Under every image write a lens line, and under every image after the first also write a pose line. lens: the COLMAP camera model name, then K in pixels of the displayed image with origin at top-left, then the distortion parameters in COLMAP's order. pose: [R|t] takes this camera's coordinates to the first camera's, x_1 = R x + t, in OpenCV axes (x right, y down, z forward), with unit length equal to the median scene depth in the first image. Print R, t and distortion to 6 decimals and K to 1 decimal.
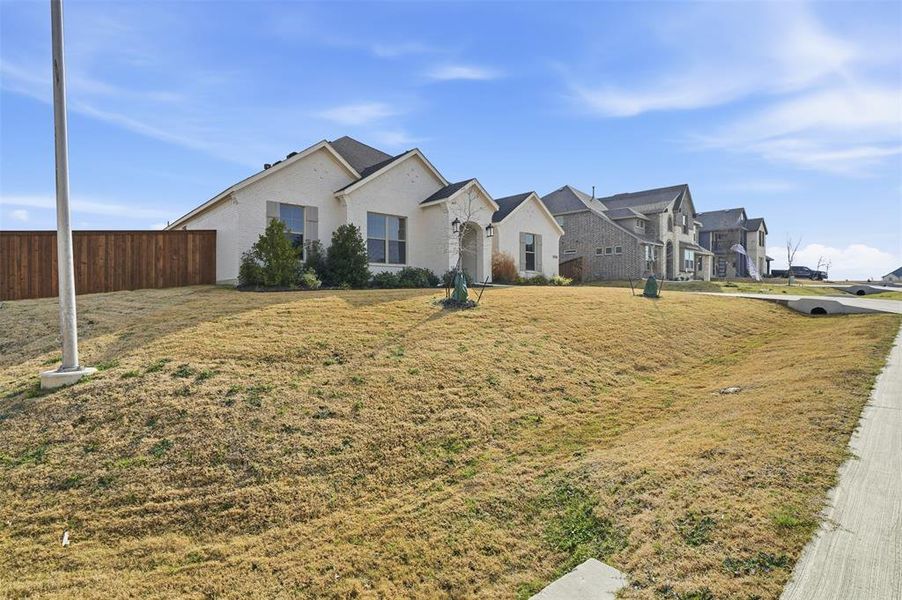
lens RADIAL K [[436.5, 0, 447.1], [0, 436.5, 293.9], [0, 0, 1]] dist [-0.024569, 0.002894]
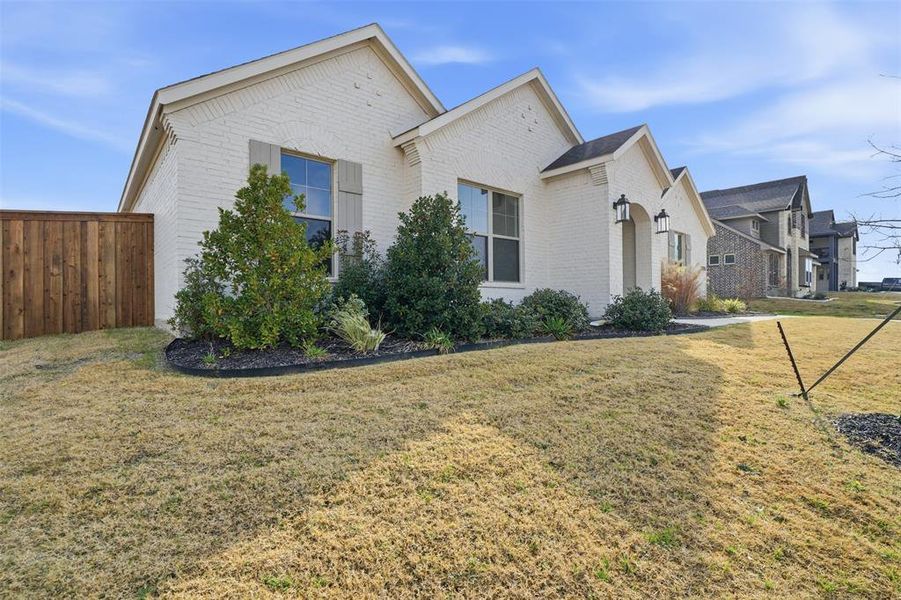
lens RADIAL K [[413.4, 0, 451.4], [0, 413.4, 303.8], [0, 0, 1]] dist [-0.030000, 0.003312]
pose [[0.999943, -0.000748, -0.010647, -0.198428], [0.000781, 0.999995, 0.003161, -0.048783], [0.010645, -0.003169, 0.999938, 0.559456]]
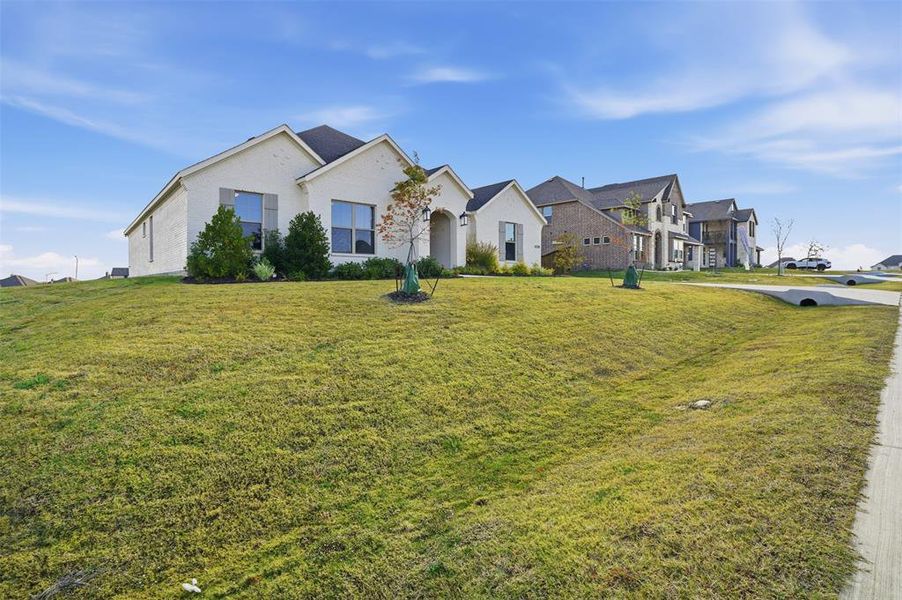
lens RADIAL K [[413.9, 0, 447.5], [0, 413.9, 284.8], [0, 0, 1]] dist [-0.030000, 0.003312]
pose [[0.999892, -0.001679, -0.014605, 0.089631], [0.001719, 0.999995, 0.002687, -0.003464], [0.014600, -0.002712, 0.999890, 0.102671]]
